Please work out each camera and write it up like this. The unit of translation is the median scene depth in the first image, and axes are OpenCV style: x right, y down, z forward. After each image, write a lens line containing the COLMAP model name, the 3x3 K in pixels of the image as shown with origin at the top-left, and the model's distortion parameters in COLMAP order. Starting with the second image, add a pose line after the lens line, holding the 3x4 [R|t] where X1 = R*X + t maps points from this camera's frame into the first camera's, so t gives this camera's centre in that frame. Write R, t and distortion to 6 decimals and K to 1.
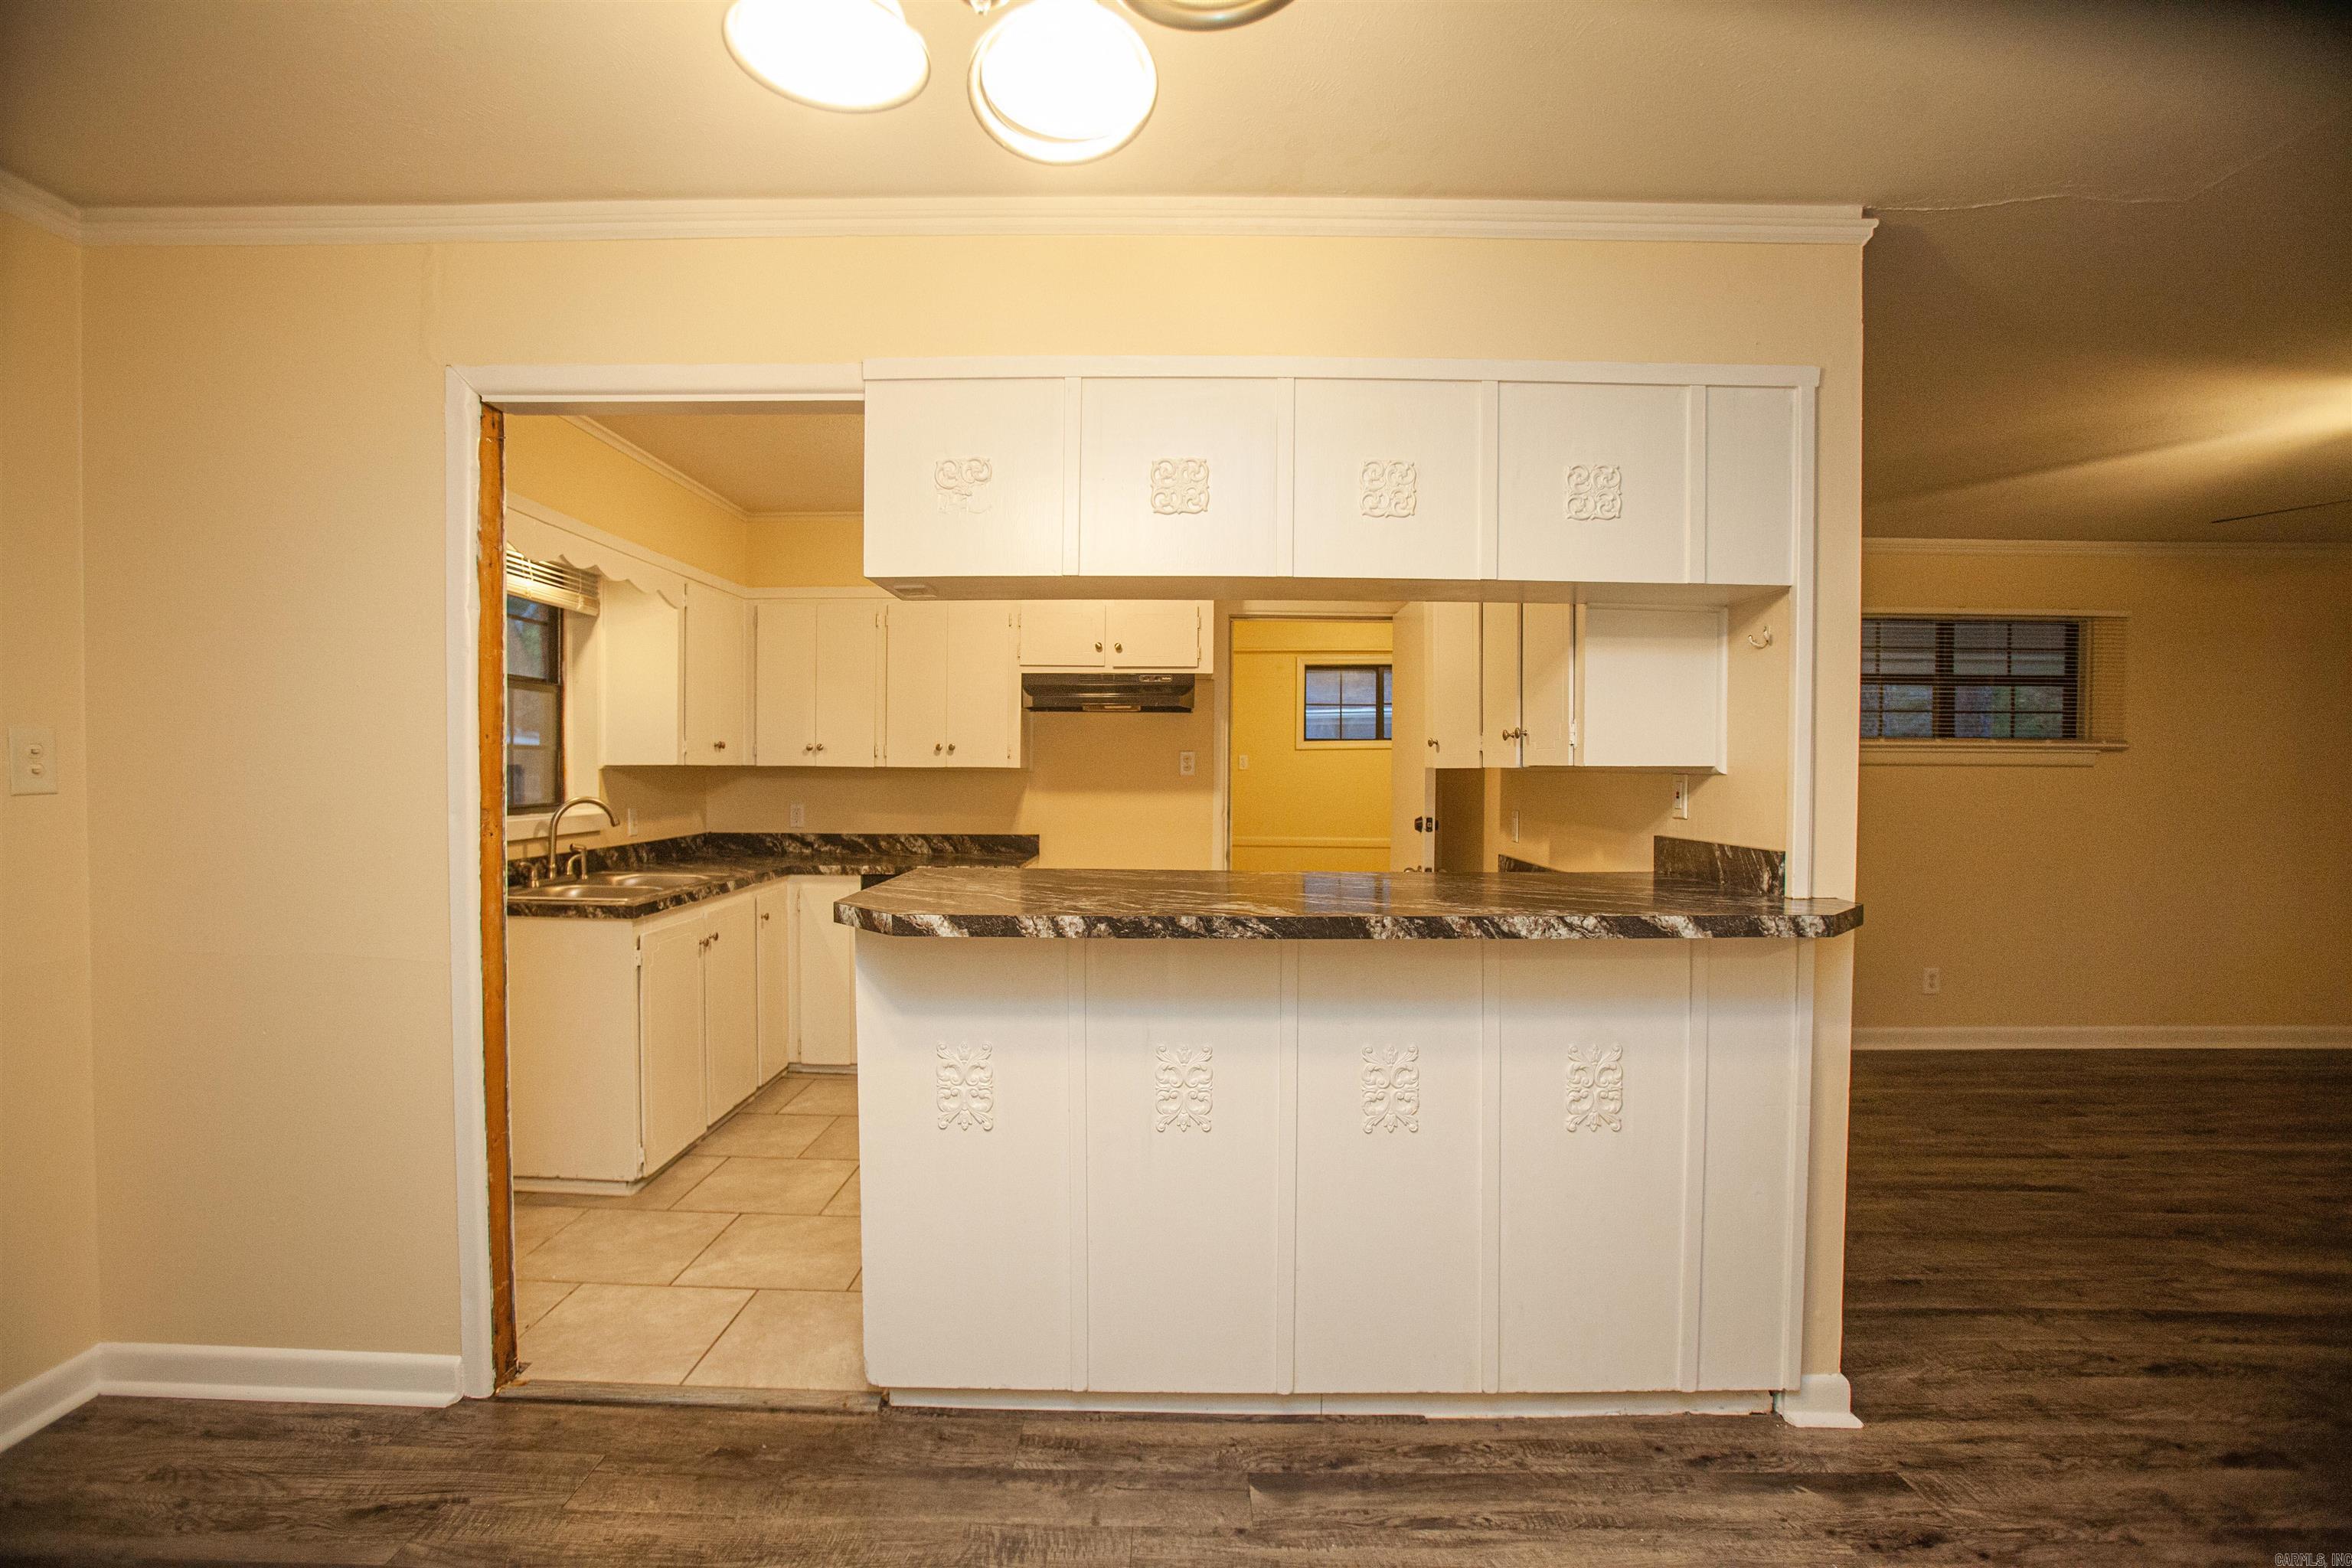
lens RADIAL K [[1087.9, 0, 1163.1], [0, 1087.9, 791.3], [0, 0, 1]] dist [-0.066508, 0.023576]
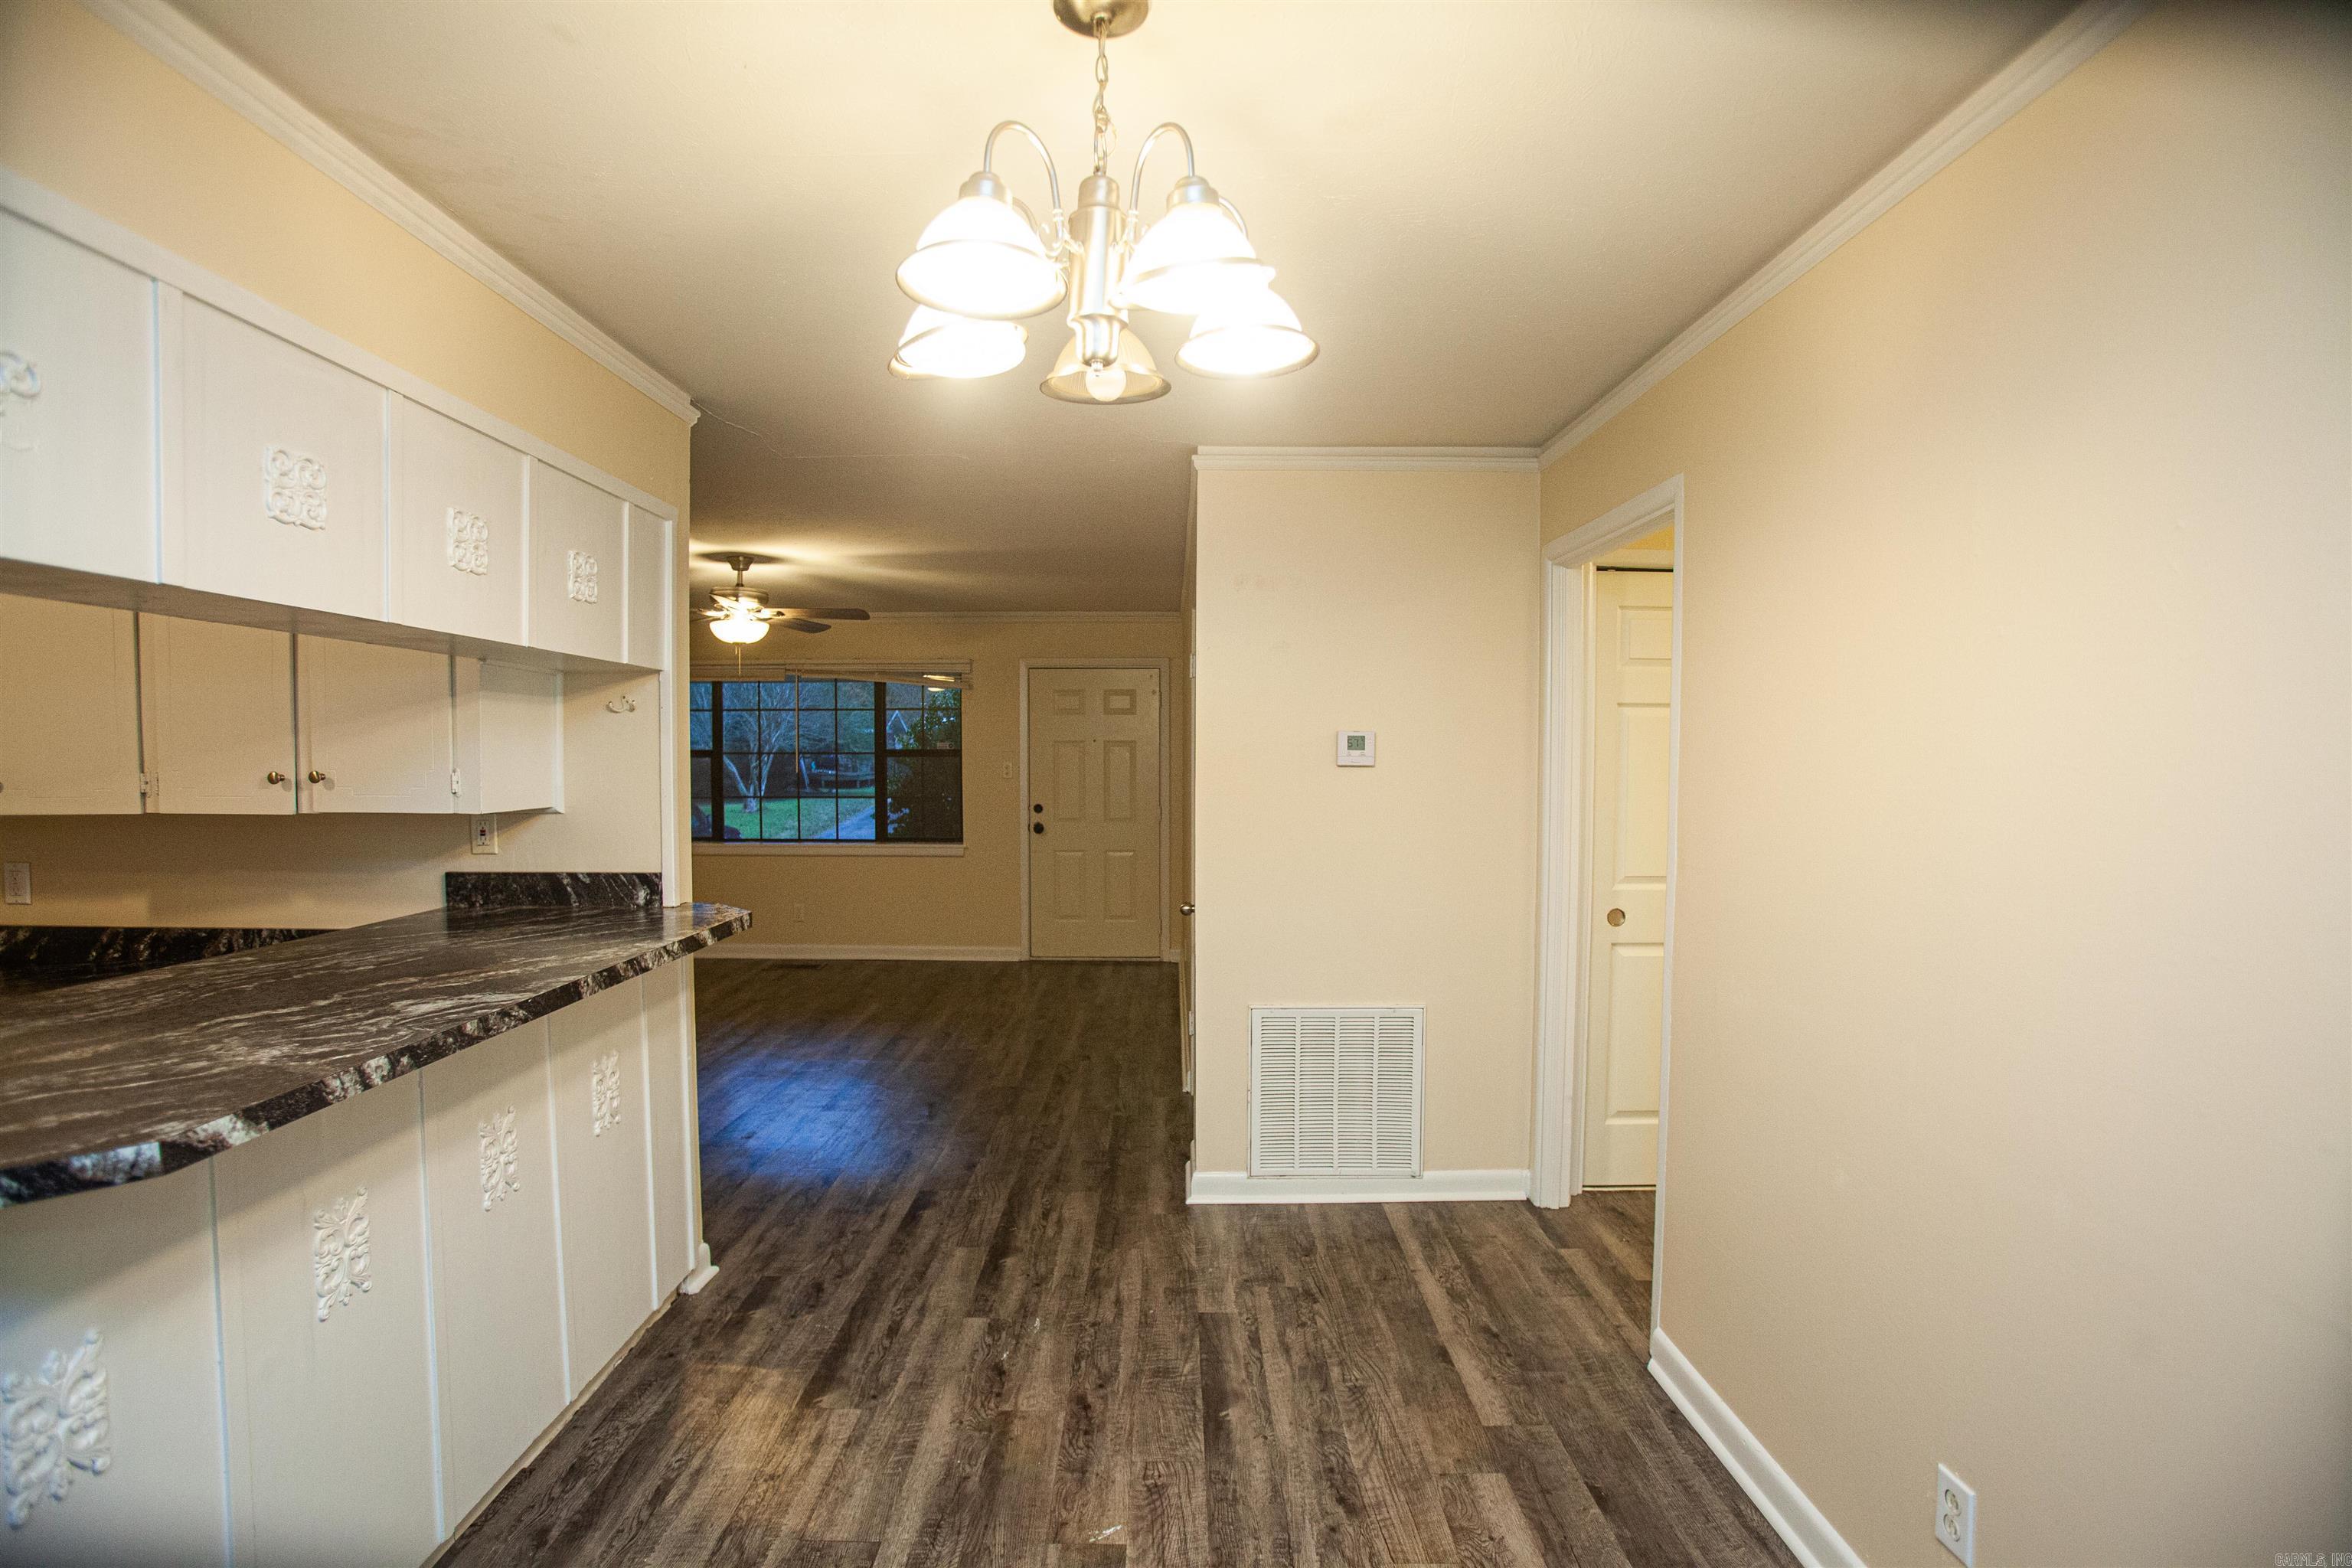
lens RADIAL K [[1087.9, 0, 1160.8], [0, 1087.9, 798.5], [0, 0, 1]] dist [-0.066508, 0.023576]
pose [[-0.015320, -0.043872, 0.998920, -0.698936], [0.017433, 0.998873, 0.044137, -0.077293], [-0.999731, 0.018090, -0.014538, 0.381473]]
